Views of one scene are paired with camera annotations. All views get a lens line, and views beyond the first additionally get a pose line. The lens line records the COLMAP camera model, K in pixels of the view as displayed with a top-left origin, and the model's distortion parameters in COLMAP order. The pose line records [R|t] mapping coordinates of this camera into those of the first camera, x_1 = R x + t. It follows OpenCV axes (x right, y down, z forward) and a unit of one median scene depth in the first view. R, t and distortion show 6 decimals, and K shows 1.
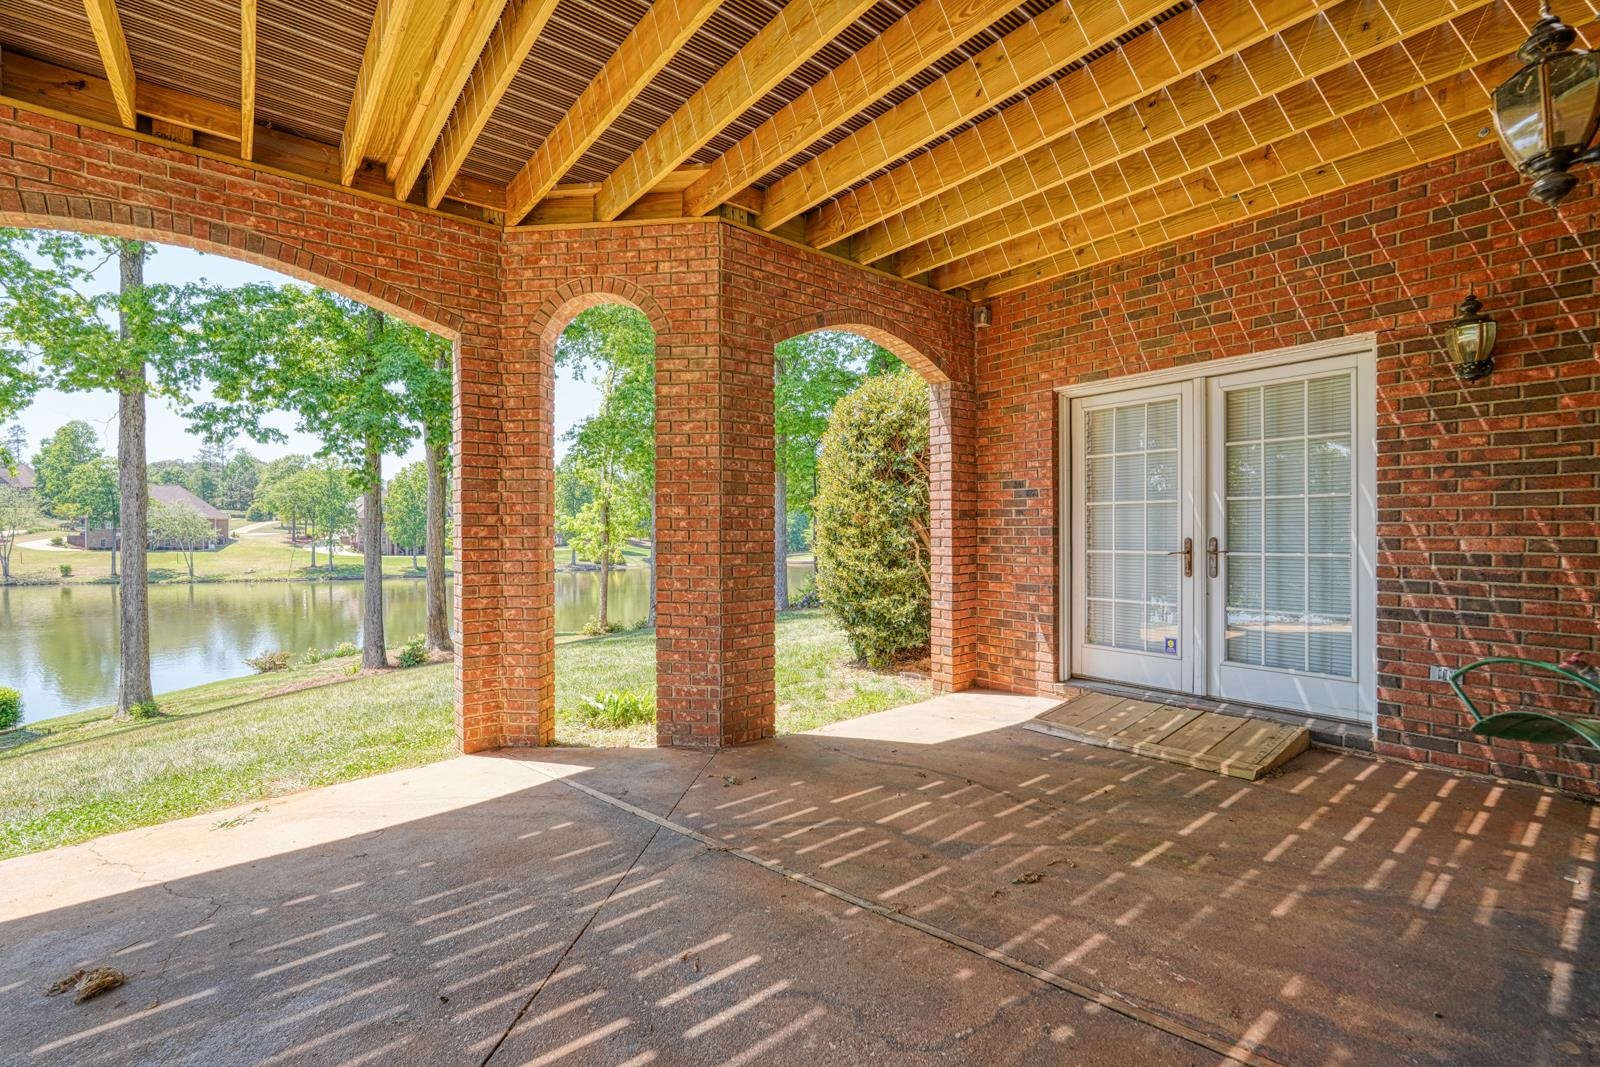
lens RADIAL K [[701.7, 0, 794.5], [0, 701.7, 534.8], [0, 0, 1]] dist [-0.011972, 0.005549]
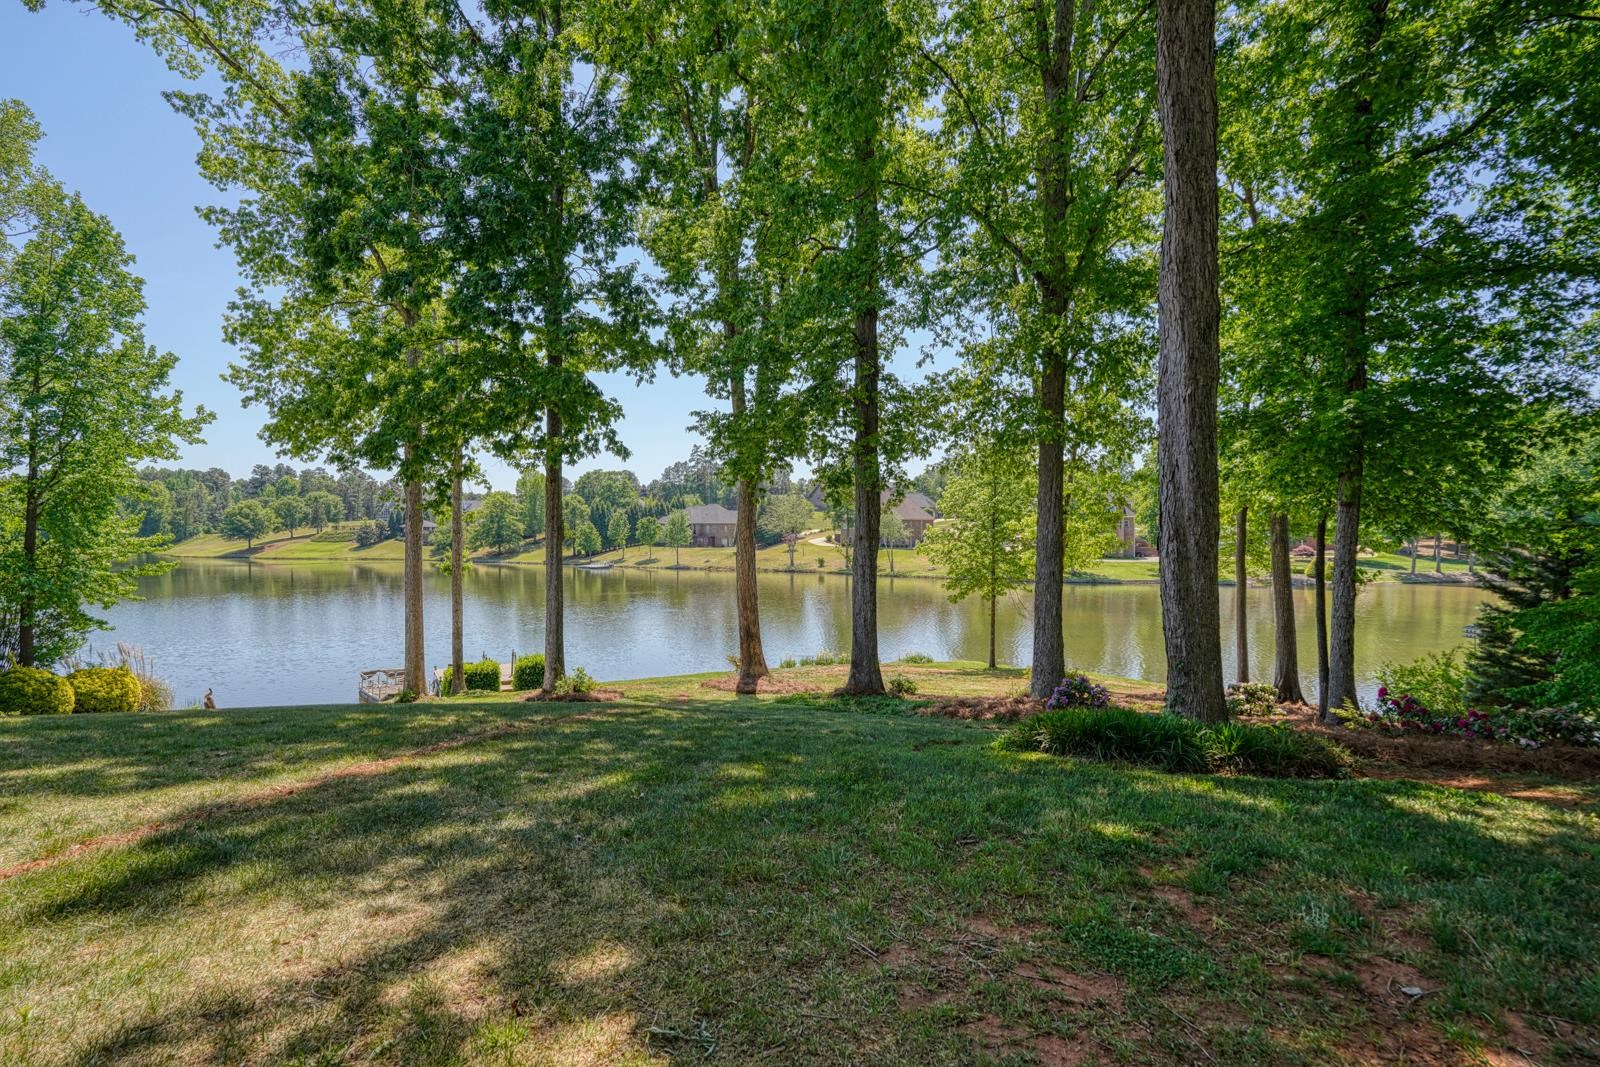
lens RADIAL K [[787.5, 0, 795.4], [0, 787.5, 530.5], [0, 0, 1]] dist [-0.013352, 0.008489]
pose [[0.588577, 0.003448, -0.808434, 0.072504], [-0.005550, 0.999985, 0.000225, -0.005287], [0.808422, 0.004354, 0.588587, 0.101836]]
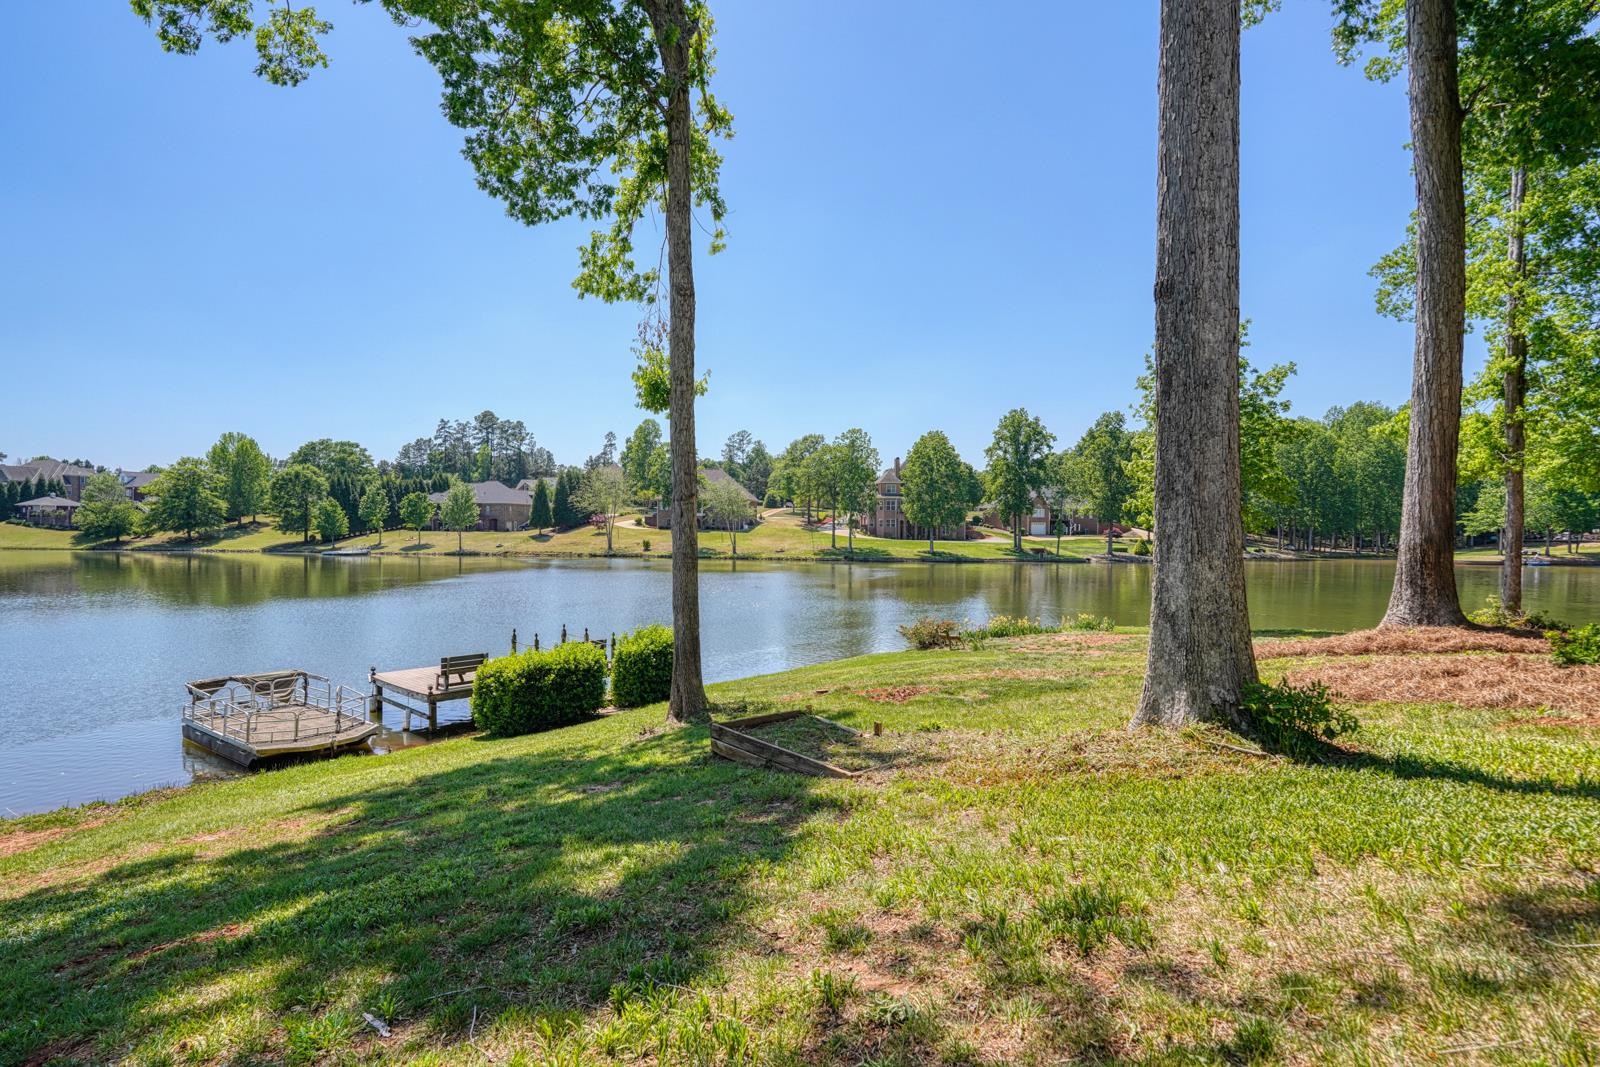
lens RADIAL K [[787.5, 0, 795.6], [0, 787.5, 538.6], [0, 0, 1]] dist [-0.013352, 0.008489]
pose [[0.824697, 0.012790, -0.565430, -0.123095], [-0.010337, 0.999918, 0.007540, 0.025000], [0.565480, -0.000374, 0.824762, 0.088646]]
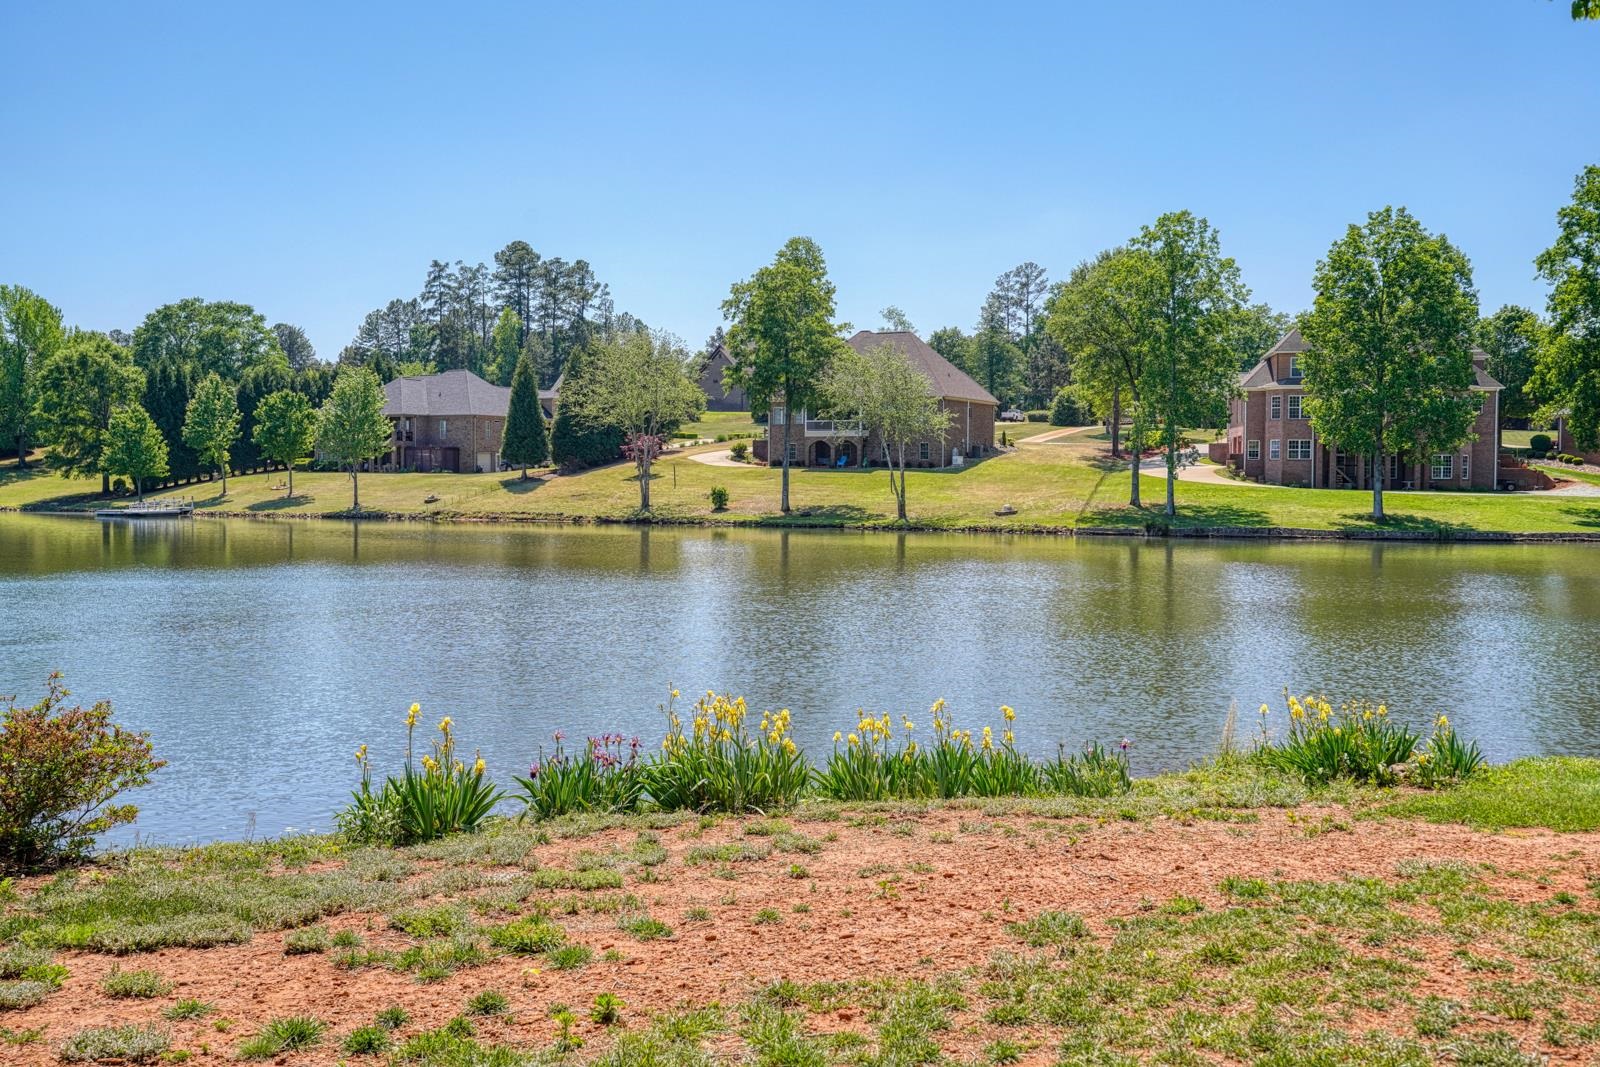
lens RADIAL K [[1569.8, 0, 795.7], [0, 1569.8, 527.6], [0, 0, 1]] dist [-0.005726, 0.000000]
pose [[0.651314, 0.026871, -0.758332, -0.136481], [-0.012487, 0.999617, 0.024697, 0.037165], [0.758705, -0.006616, 0.651401, 0.266487]]
